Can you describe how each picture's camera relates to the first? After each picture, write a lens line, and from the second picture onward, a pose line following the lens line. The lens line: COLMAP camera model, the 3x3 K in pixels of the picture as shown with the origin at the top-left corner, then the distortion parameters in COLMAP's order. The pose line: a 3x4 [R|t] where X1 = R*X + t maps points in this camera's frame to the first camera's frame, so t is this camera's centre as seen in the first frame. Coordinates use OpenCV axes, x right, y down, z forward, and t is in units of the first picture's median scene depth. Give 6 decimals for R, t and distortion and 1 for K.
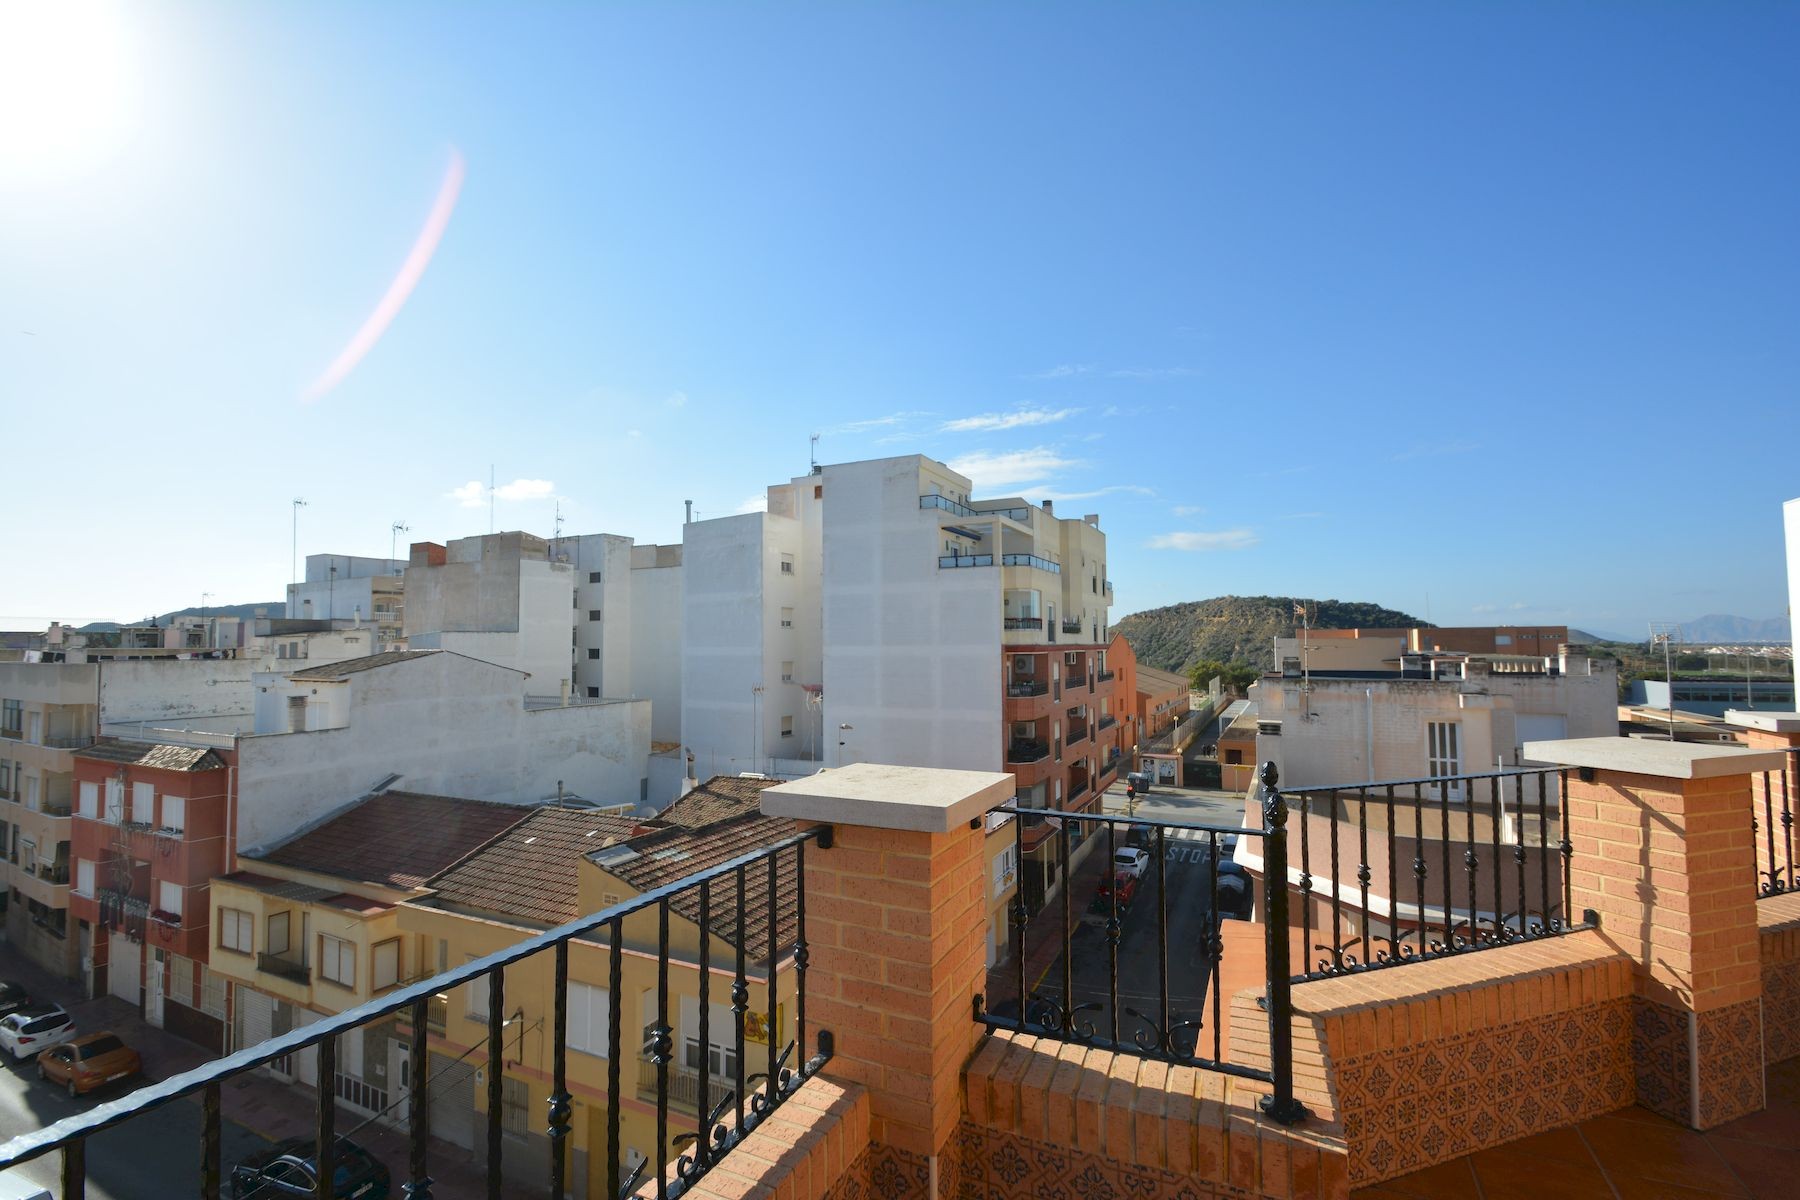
lens RADIAL K [[790.8, 0, 897.9], [0, 790.8, 609.0], [0, 0, 1]] dist [0.008129, -0.012857]
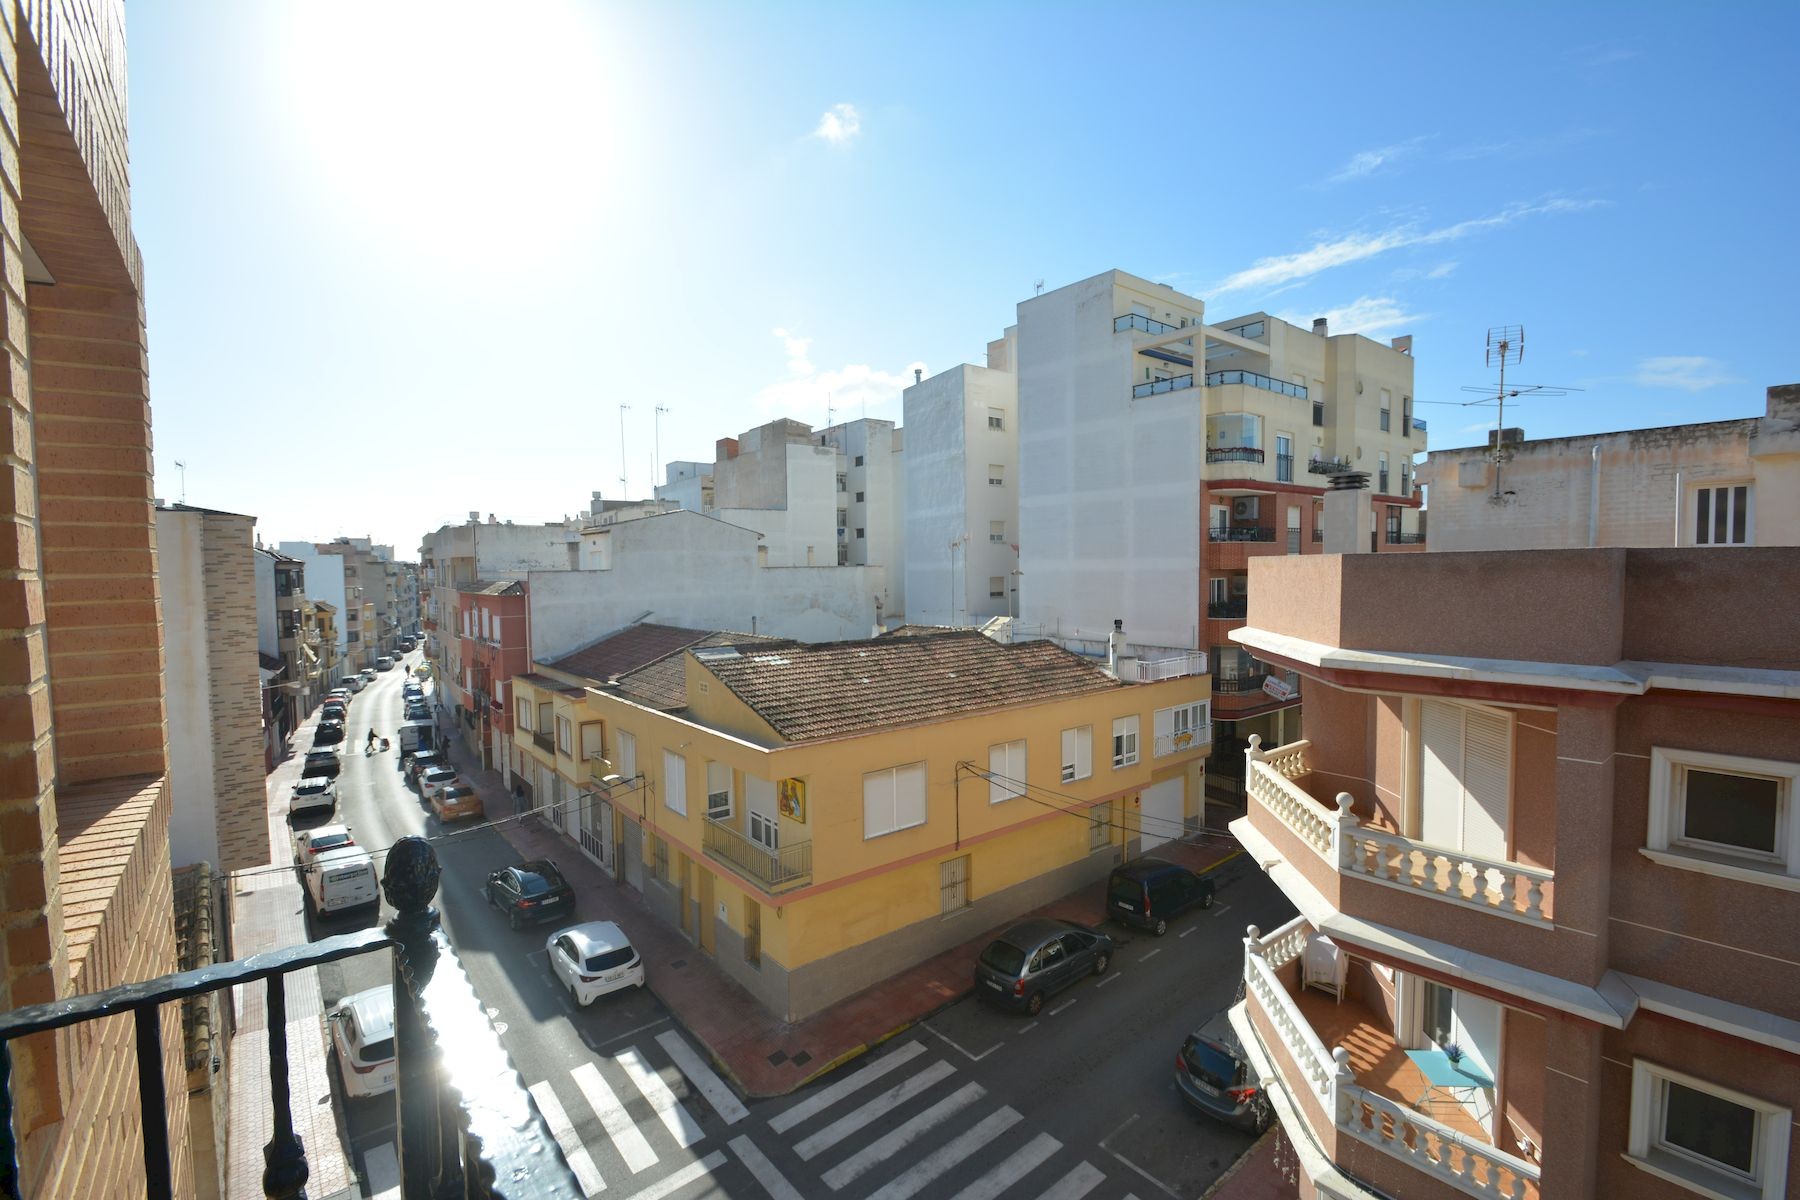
lens RADIAL K [[790.8, 0, 894.4], [0, 790.8, 604.3], [0, 0, 1]] dist [0.008129, -0.012857]
pose [[0.904237, 0.015684, -0.426743, 0.199363], [0.027241, 0.995171, 0.094297, 0.089609], [0.426161, -0.096892, 0.899444, 0.076520]]
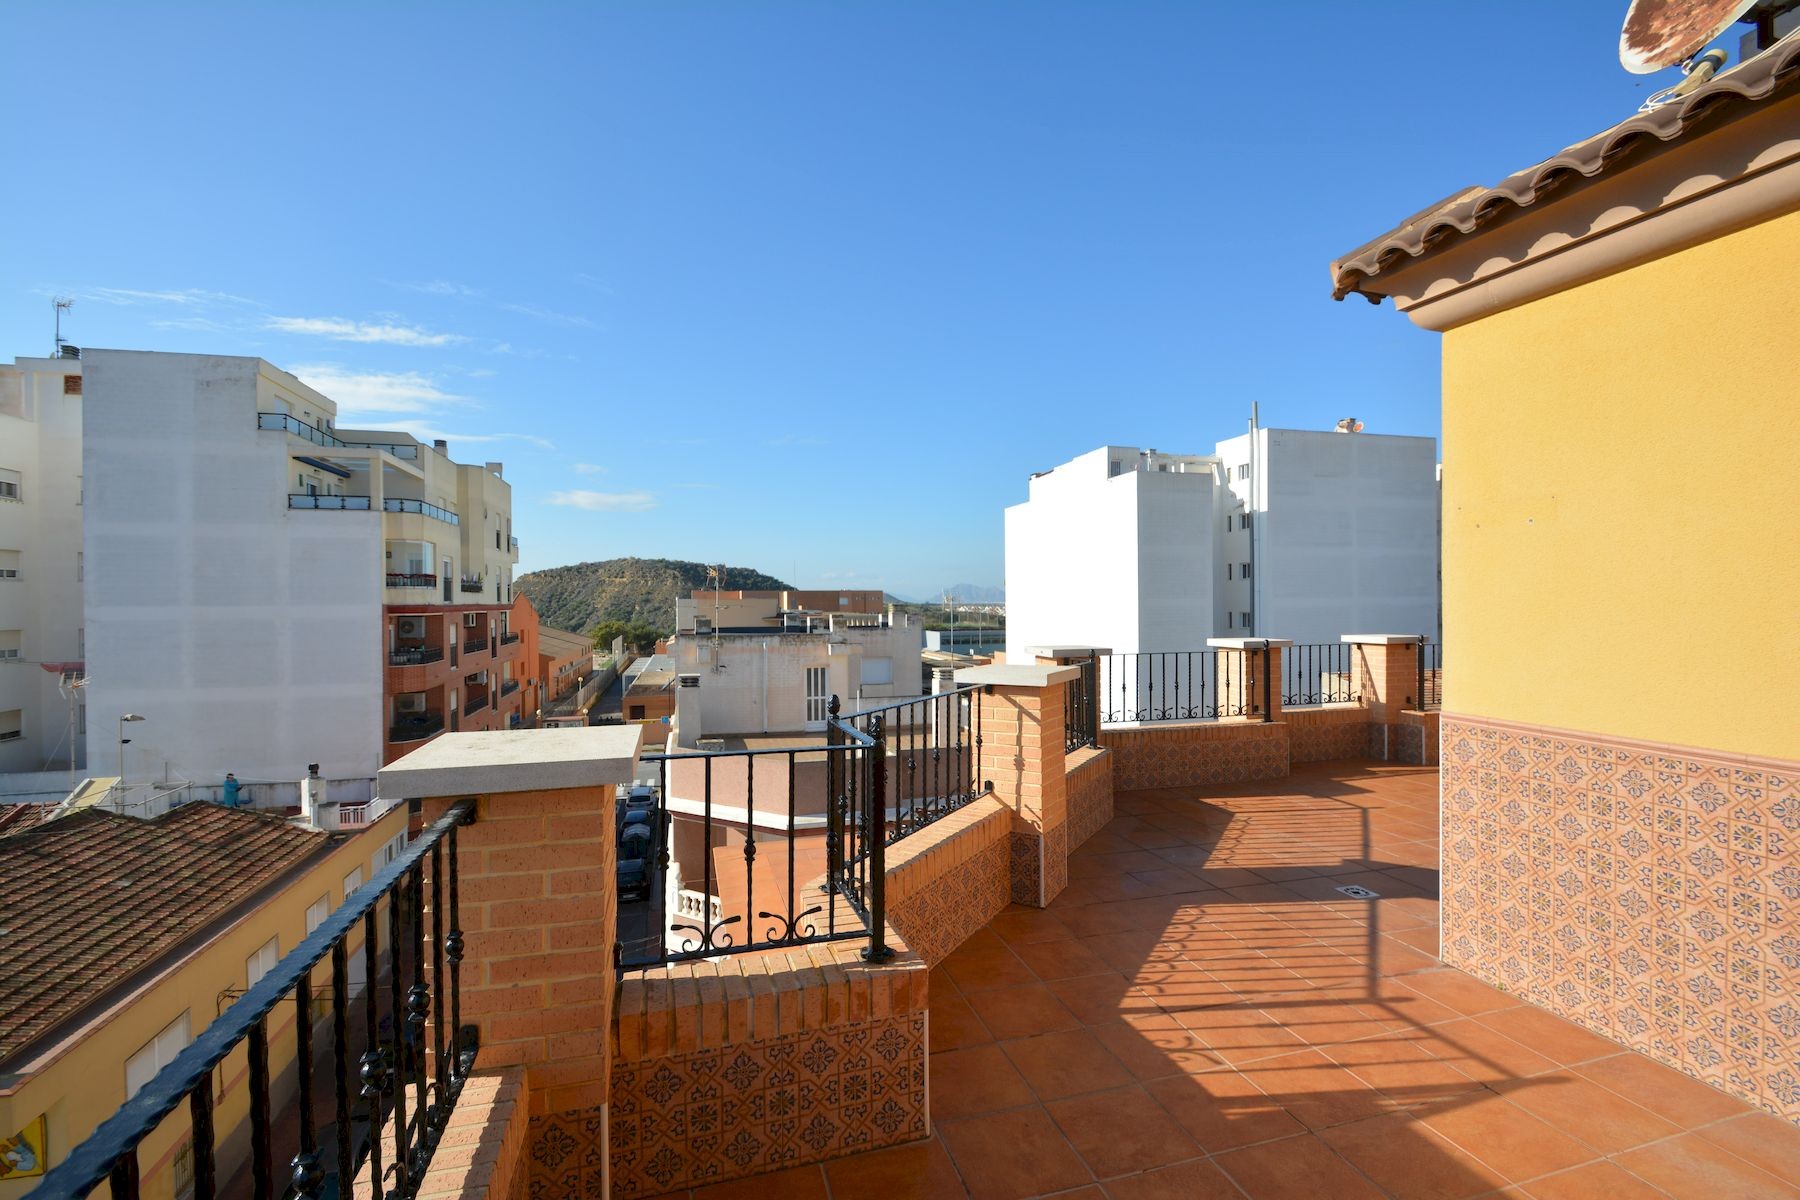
lens RADIAL K [[790.8, 0, 899.1], [0, 790.8, 606.0], [0, 0, 1]] dist [0.008129, -0.012857]
pose [[0.748858, -0.001656, 0.662728, -0.016573], [-0.029109, 0.998950, 0.035388, 0.000474], [-0.662091, -0.045792, 0.748023, 0.001064]]
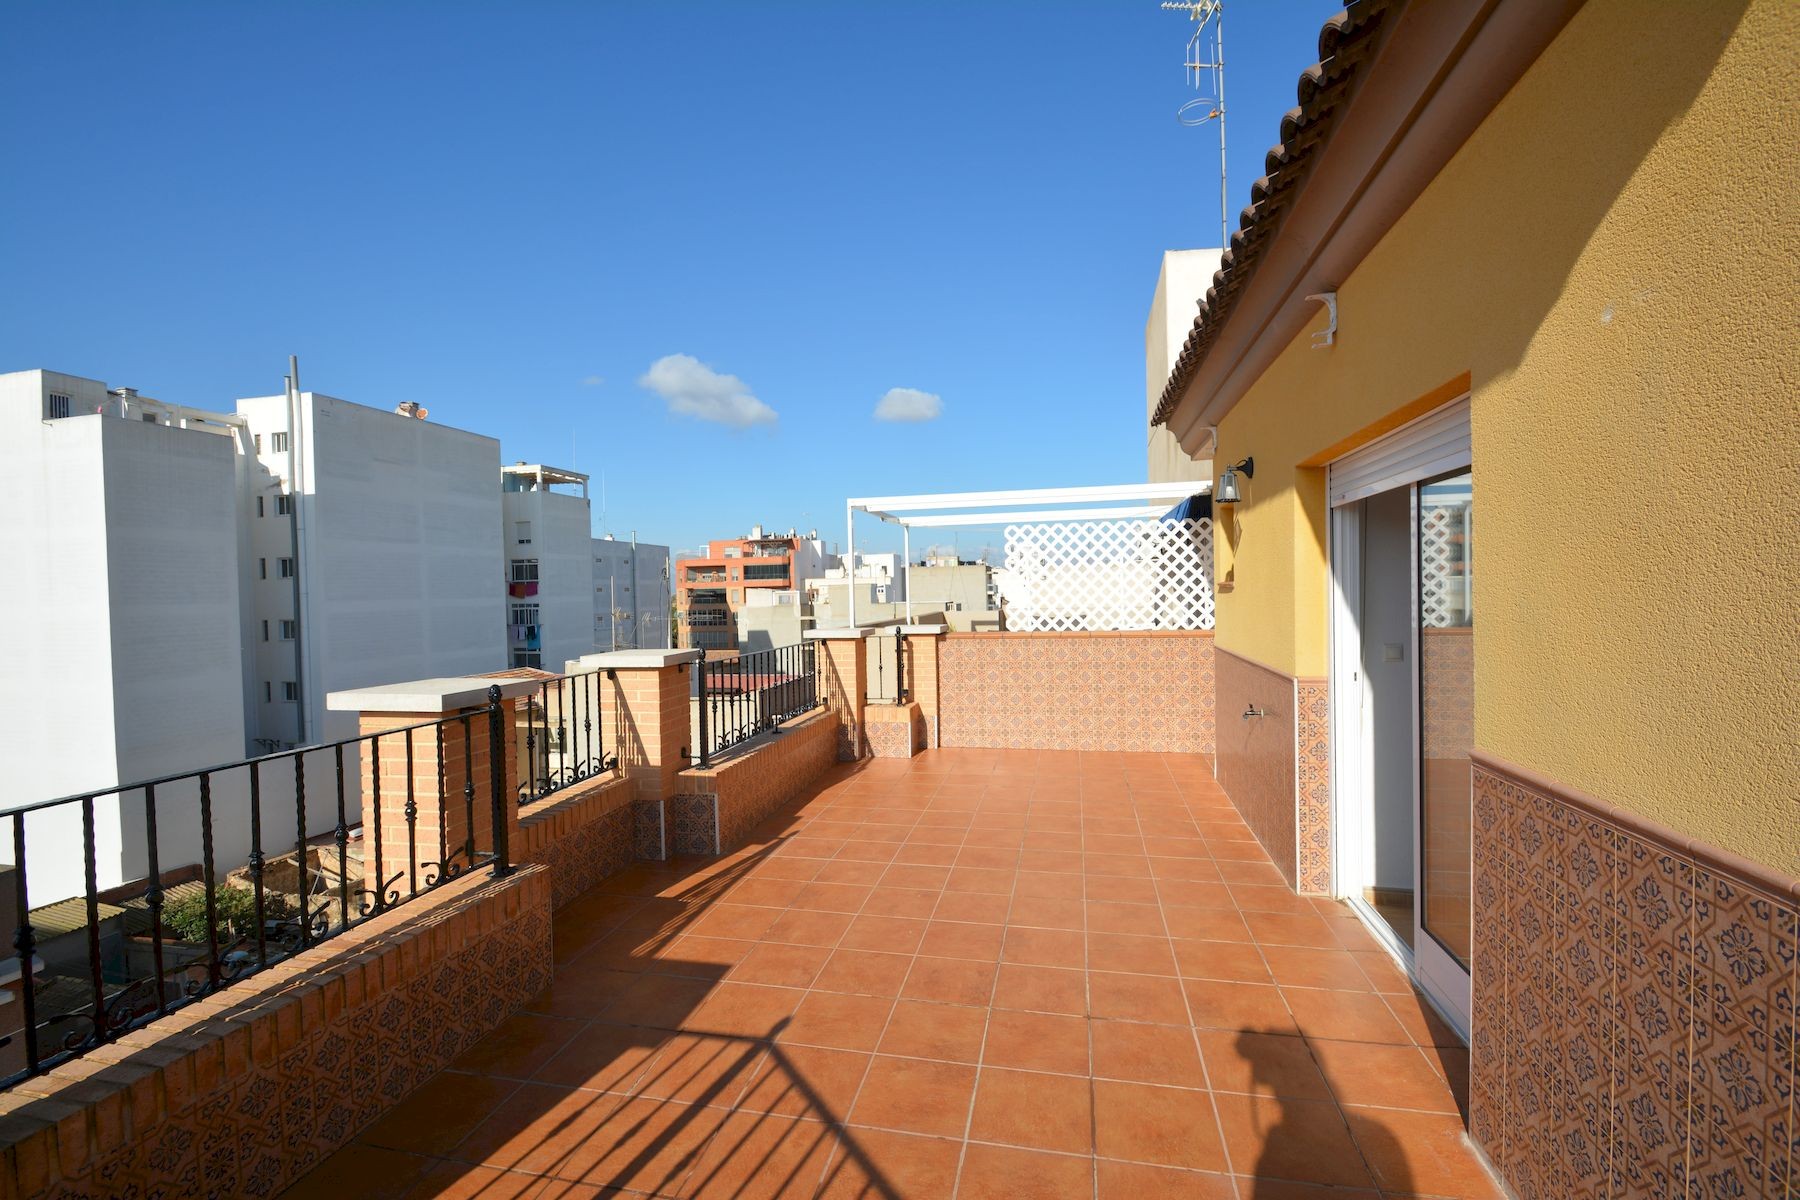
lens RADIAL K [[790.8, 0, 899.5], [0, 790.8, 606.6], [0, 0, 1]] dist [0.008129, -0.012857]
pose [[-0.232145, -0.007143, 0.972655, 0.084338], [-0.022399, 0.999747, 0.001996, 0.003438], [-0.972423, -0.021323, -0.232246, 0.061847]]
